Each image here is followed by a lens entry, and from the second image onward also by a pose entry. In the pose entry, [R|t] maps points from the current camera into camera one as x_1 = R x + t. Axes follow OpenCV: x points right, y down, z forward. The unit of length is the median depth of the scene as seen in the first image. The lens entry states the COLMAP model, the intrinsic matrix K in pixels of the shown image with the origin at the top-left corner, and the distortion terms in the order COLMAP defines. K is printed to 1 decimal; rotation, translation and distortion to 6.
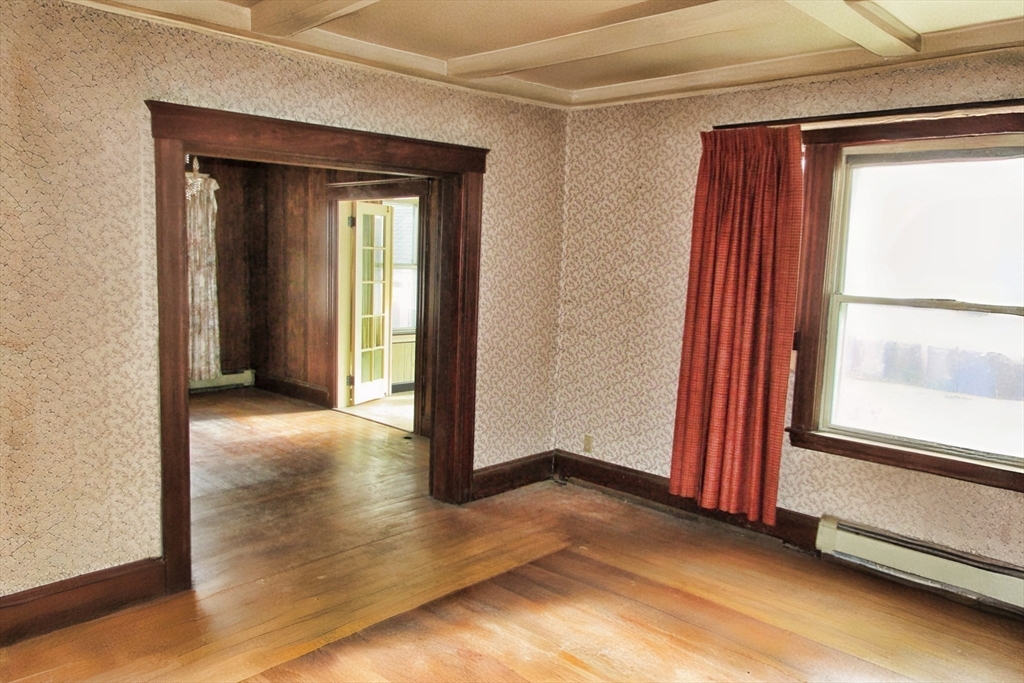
lens RADIAL K [[737.4, 0, 507.9], [0, 737.4, 339.2], [0, 0, 1]] dist [-0.031601, 0.017994]
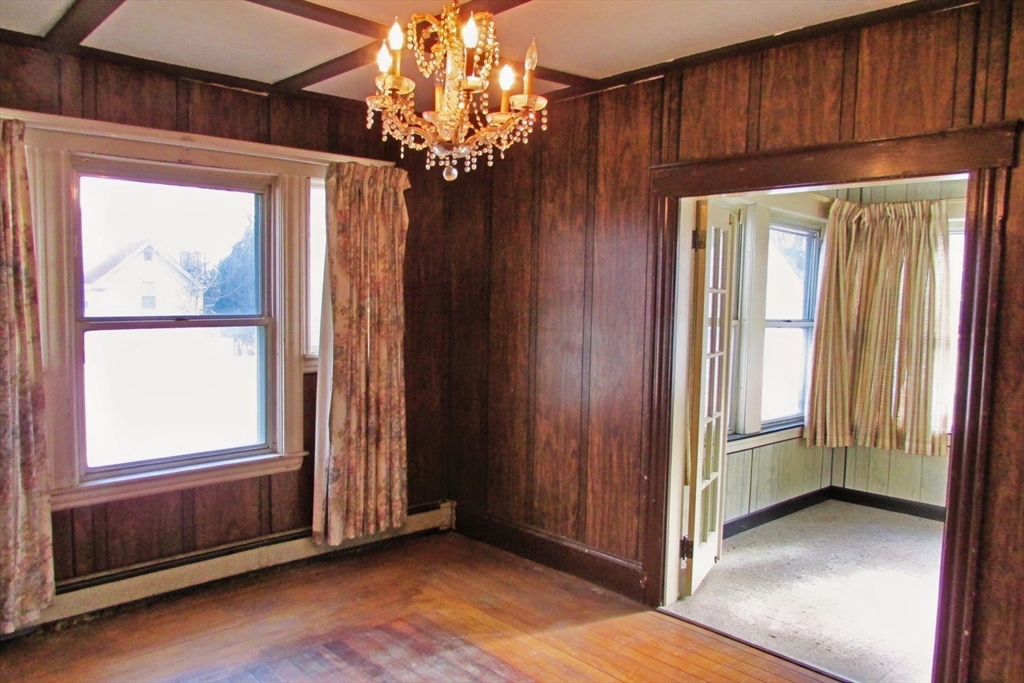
lens RADIAL K [[737.4, 0, 502.7], [0, 737.4, 348.4], [0, 0, 1]] dist [-0.031601, 0.017994]
pose [[0.997471, -0.004137, -0.070961, -0.285993], [0.000769, 0.998875, -0.047424, -0.055144], [0.071077, 0.047249, 0.996351, 0.449572]]
